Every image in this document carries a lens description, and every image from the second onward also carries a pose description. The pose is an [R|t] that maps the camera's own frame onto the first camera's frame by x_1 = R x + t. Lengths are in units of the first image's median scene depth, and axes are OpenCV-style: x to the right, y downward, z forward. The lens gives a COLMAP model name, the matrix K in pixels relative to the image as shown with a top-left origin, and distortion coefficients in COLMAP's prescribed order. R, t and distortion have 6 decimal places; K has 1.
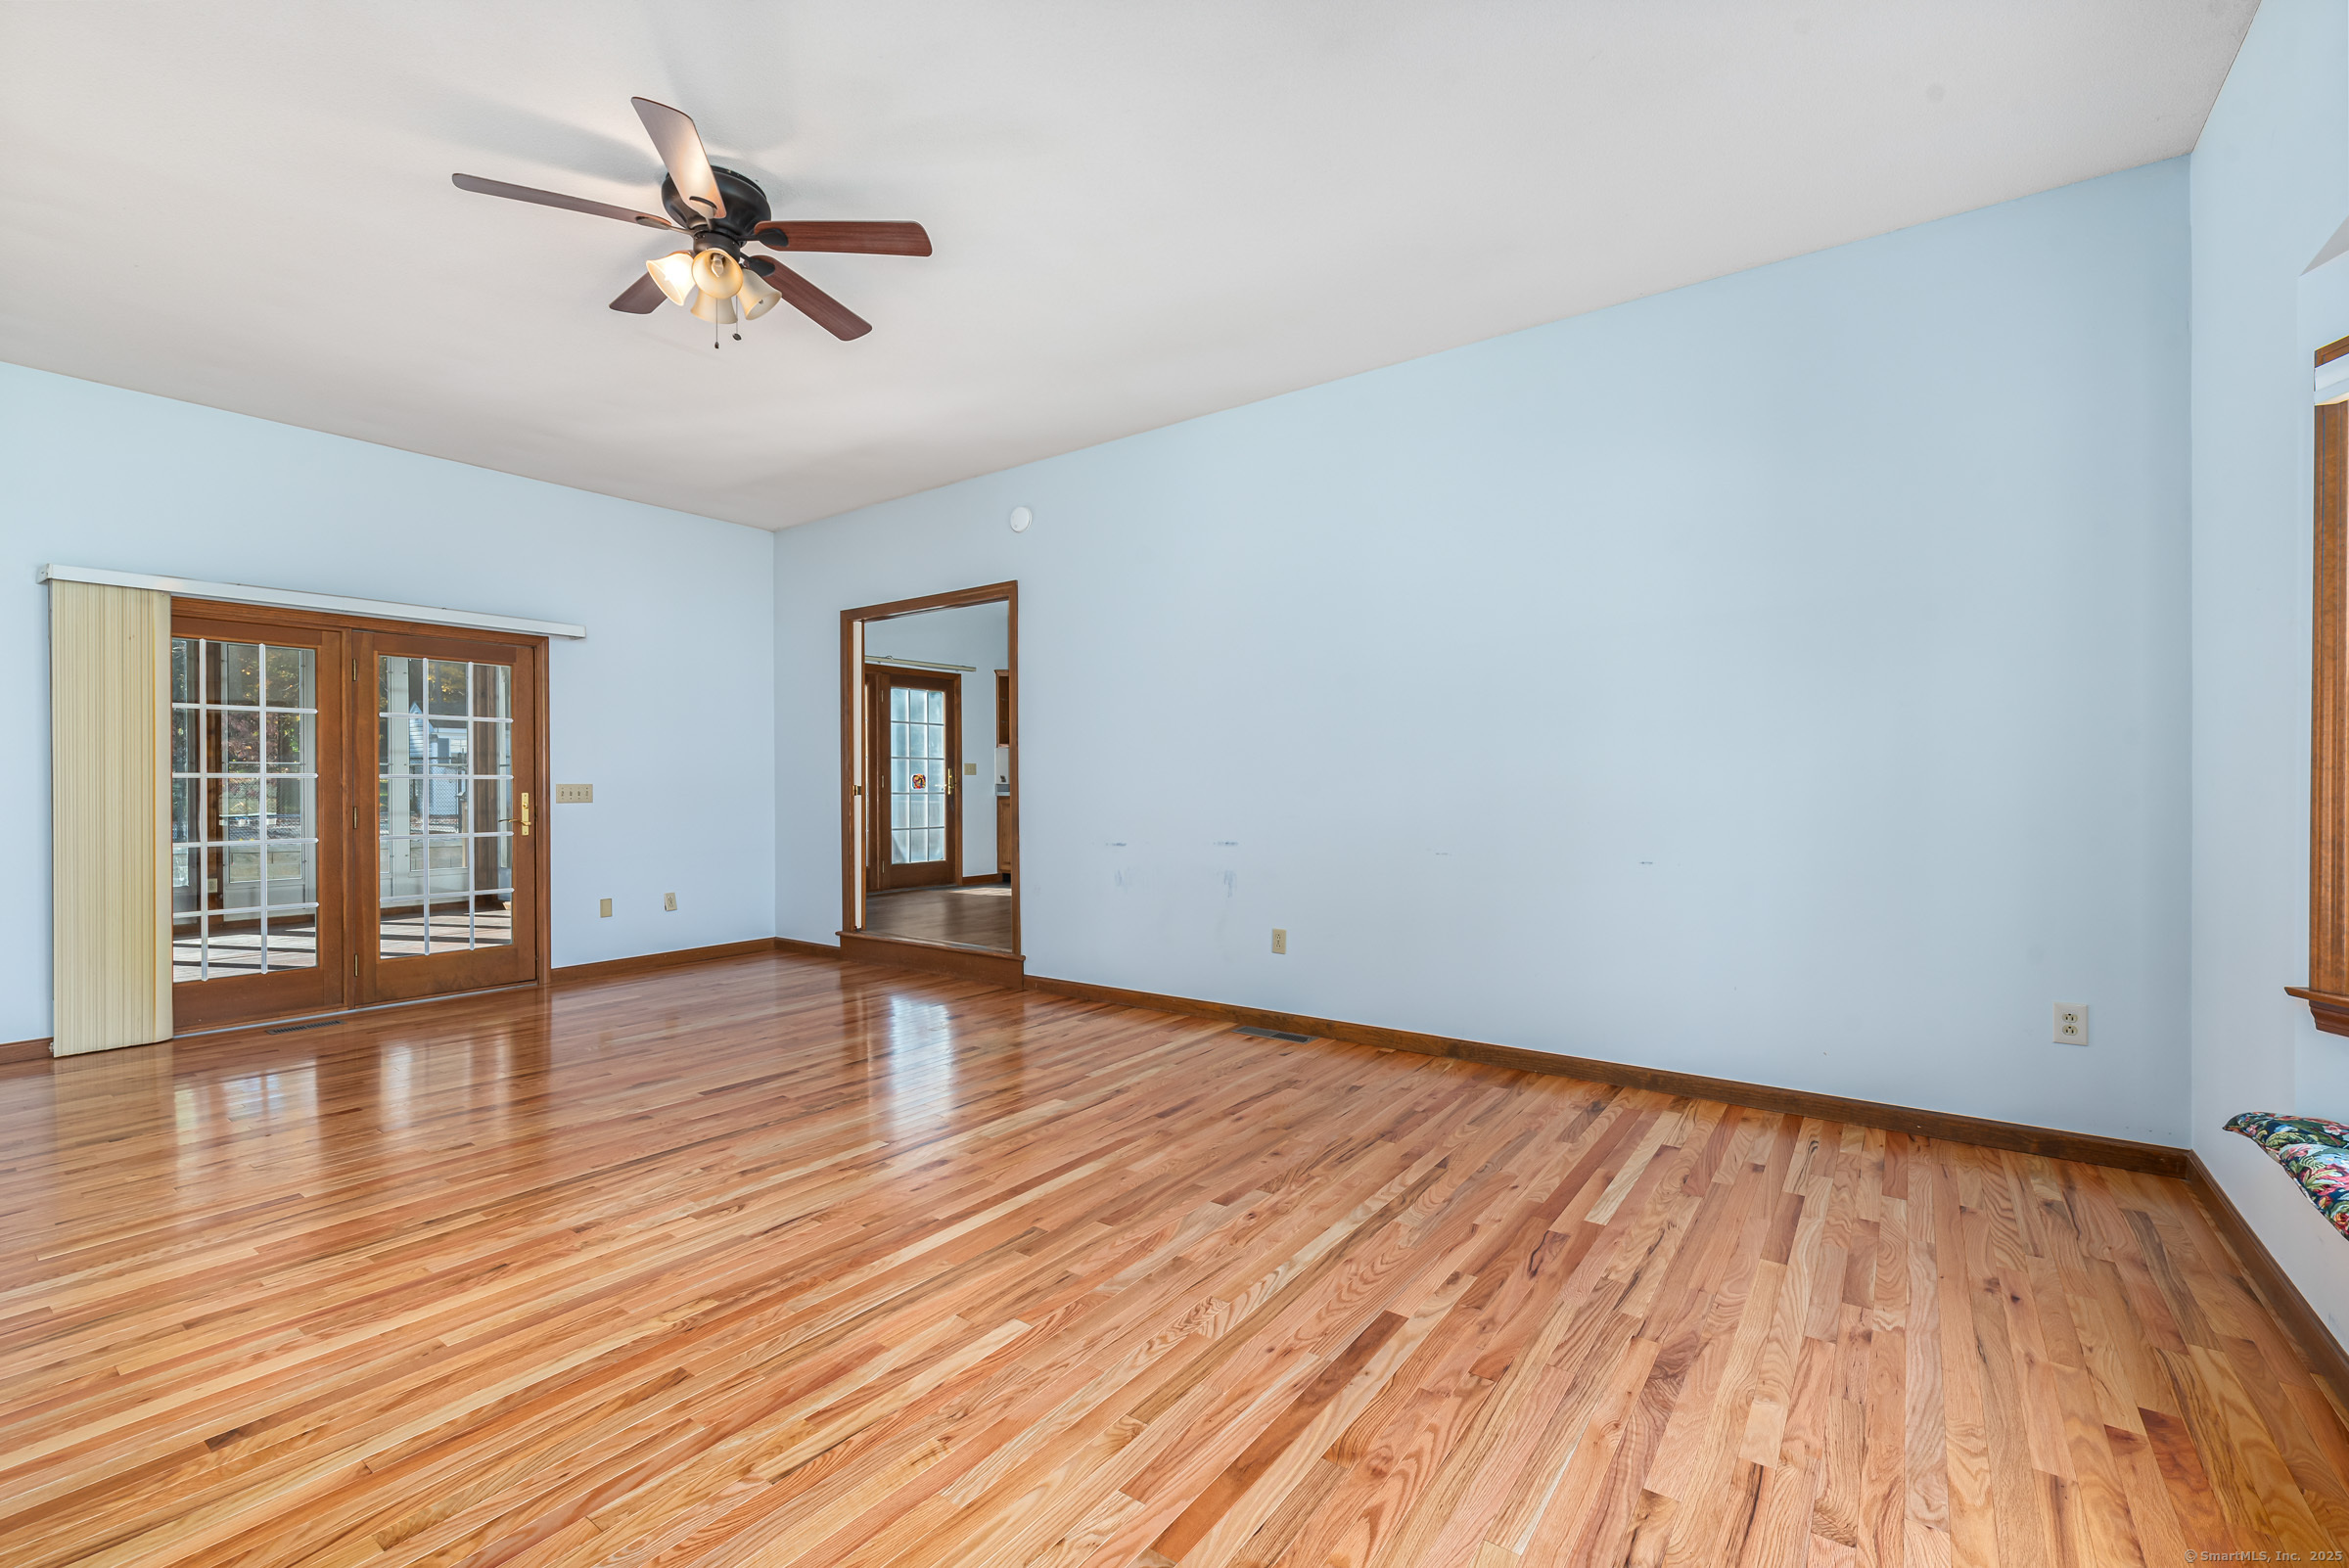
lens RADIAL K [[1020.2, 0, 1172.4], [0, 1020.2, 792.8], [0, 0, 1]] dist [-0.007054, 0.000410]
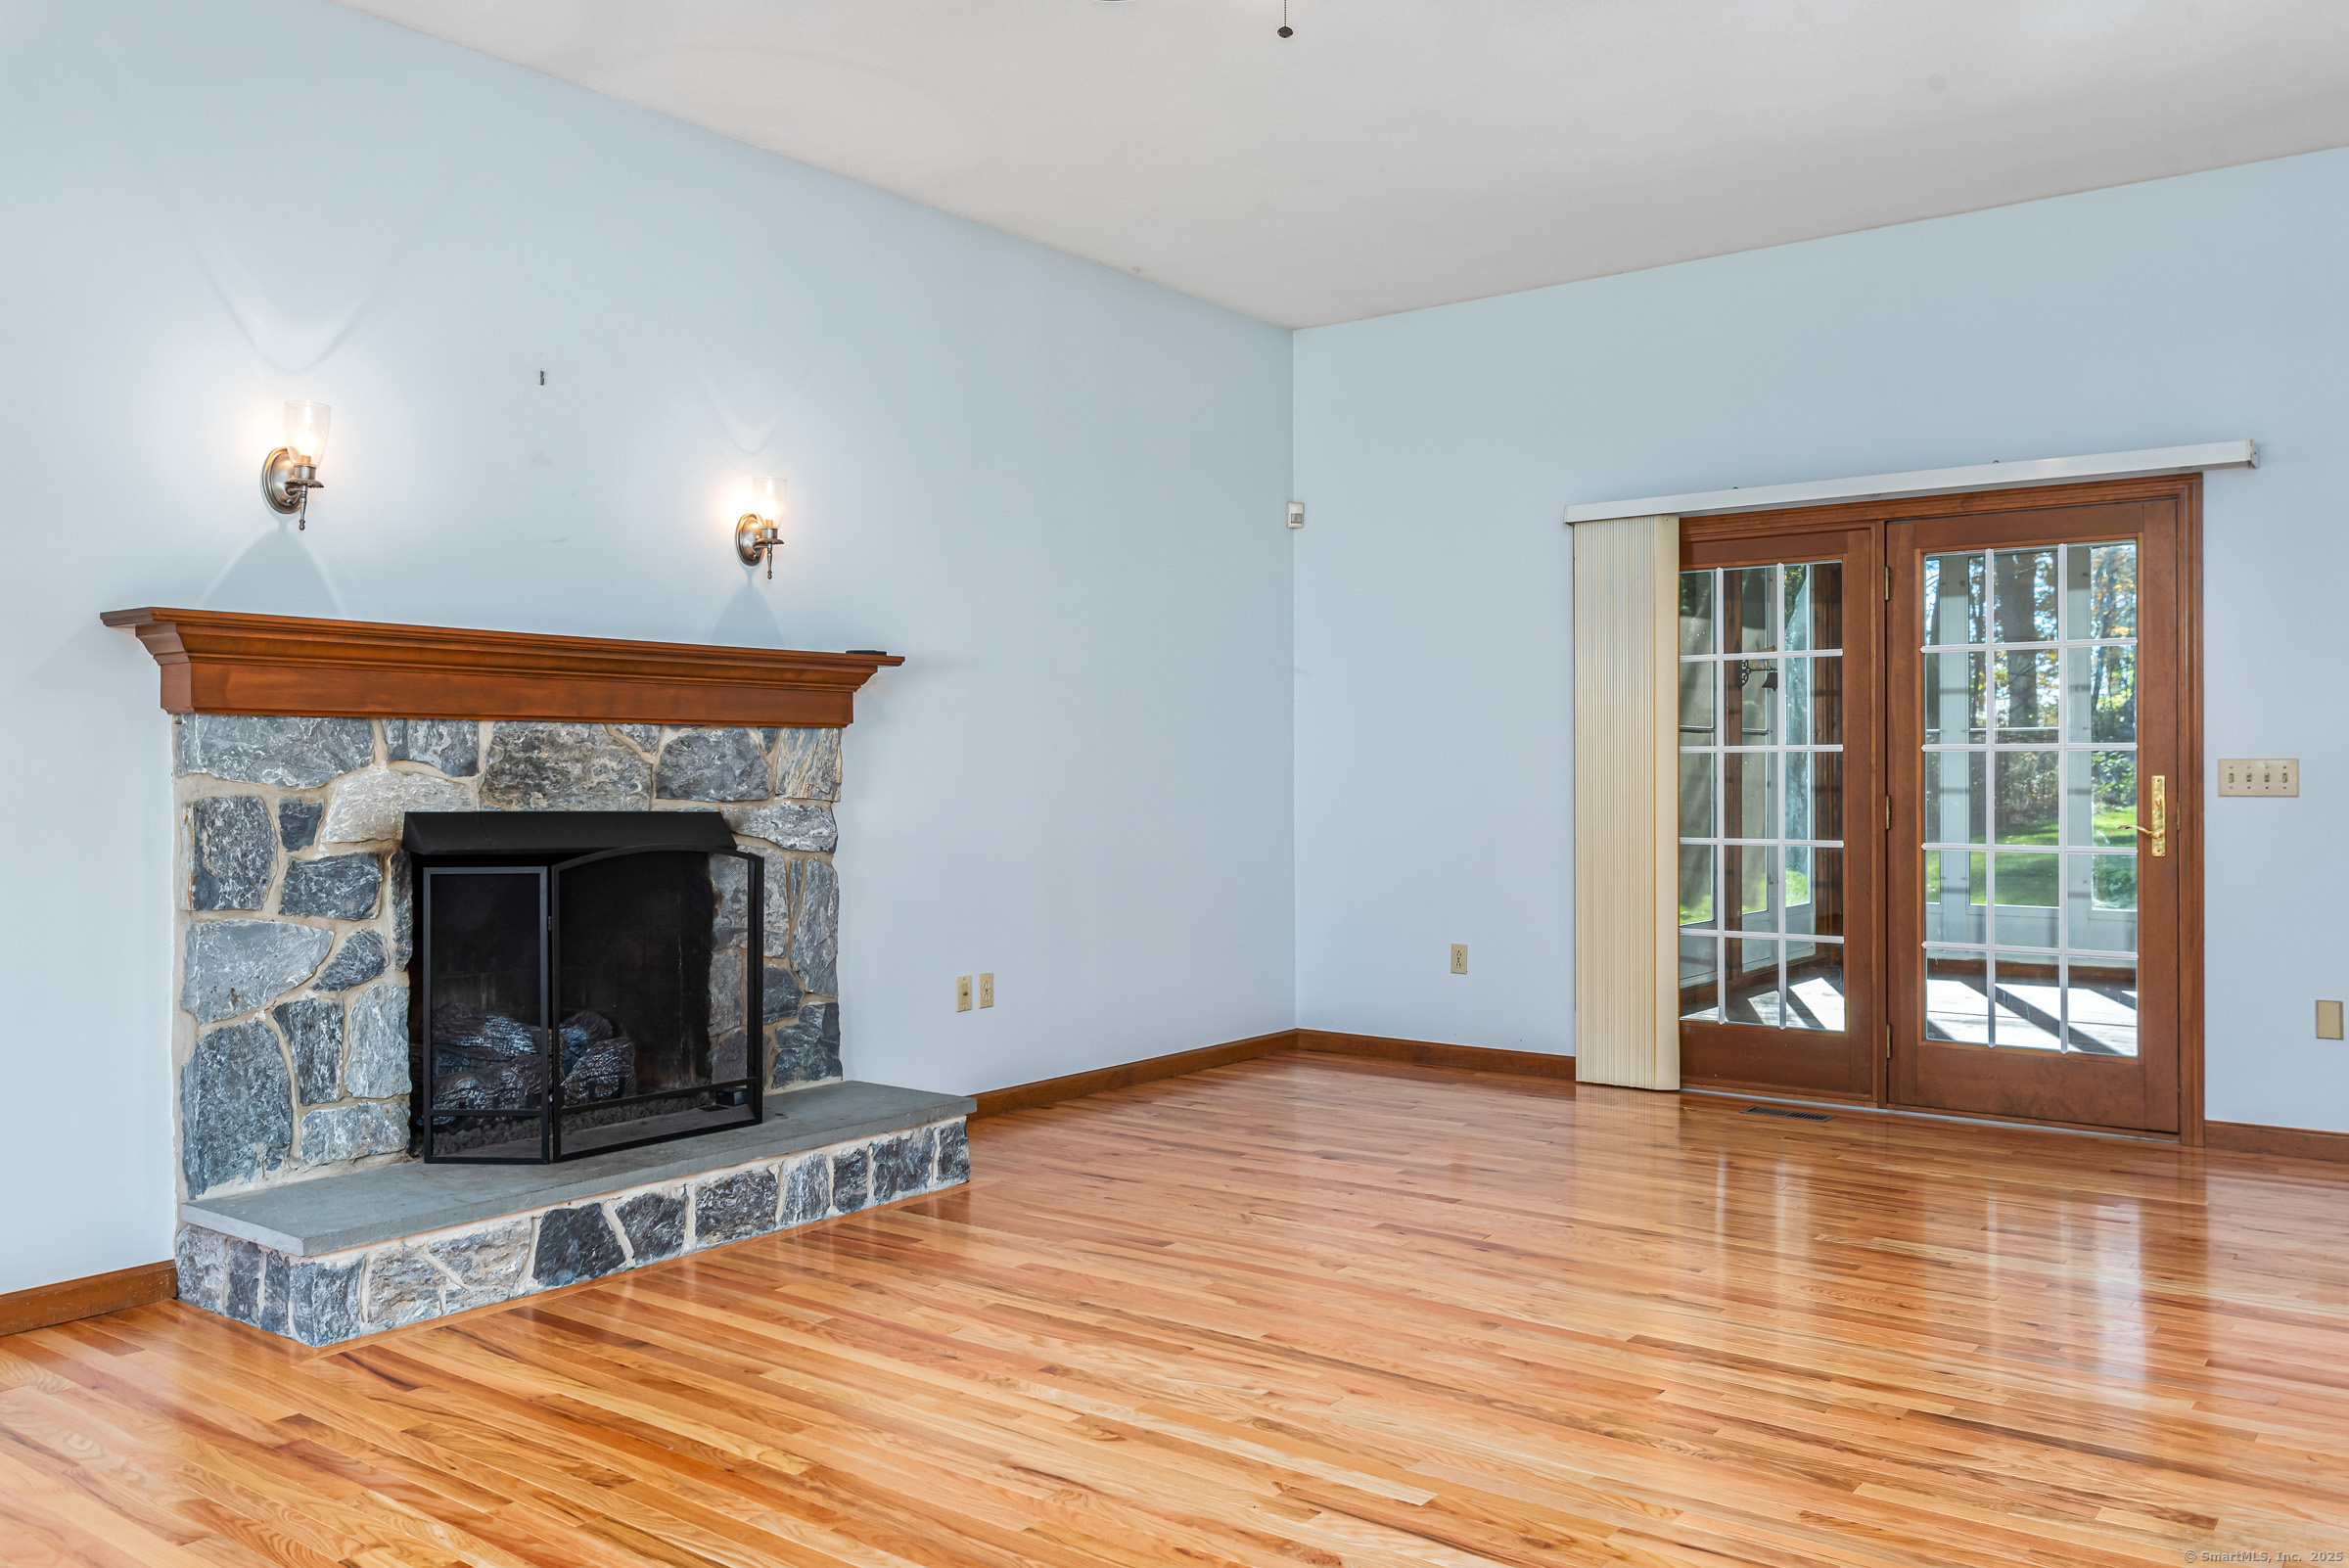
lens RADIAL K [[1859.5, 0, 1173.7], [0, 1859.5, 768.0], [0, 0, 1]] dist [-0.017569, -0.005906]
pose [[-0.032601, 0.002938, -0.999464, 0.551255], [-0.006540, 0.999974, 0.003152, -0.006222], [0.999447, 0.006639, -0.032581, 0.831354]]
